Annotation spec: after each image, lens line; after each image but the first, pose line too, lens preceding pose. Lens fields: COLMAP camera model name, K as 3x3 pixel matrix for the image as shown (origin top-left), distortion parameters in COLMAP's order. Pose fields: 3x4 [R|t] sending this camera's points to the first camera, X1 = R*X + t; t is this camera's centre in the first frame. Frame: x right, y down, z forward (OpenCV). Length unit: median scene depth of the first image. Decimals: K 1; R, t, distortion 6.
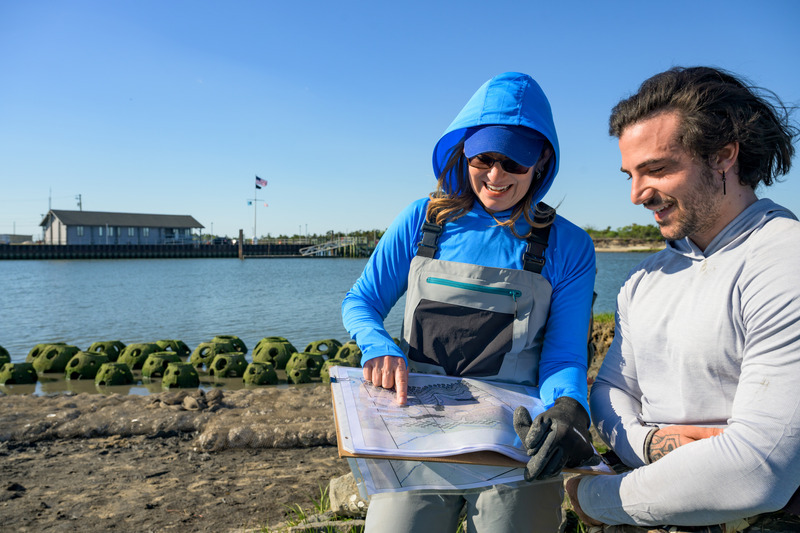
lens RADIAL K [[602.3, 0, 400.2], [0, 602.3, 268.7], [0, 0, 1]] dist [0.007355, 0.005269]
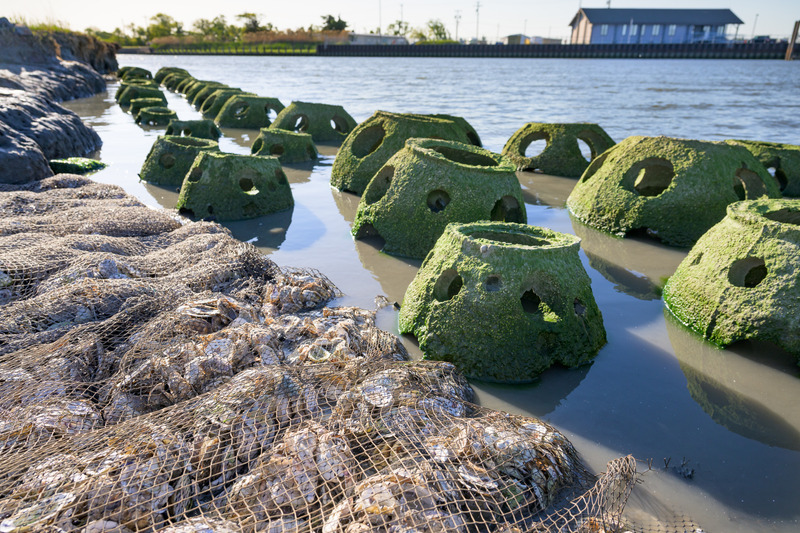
lens RADIAL K [[545.2, 0, 398.5], [0, 545.2, 267.4], [0, 0, 1]] dist [-0.002826, -0.003315]
pose [[0.676582, 0.271277, -0.684577, -0.046158], [-0.035044, 0.940476, 0.338047, 0.013846], [0.735533, -0.204727, 0.645816, 0.103955]]
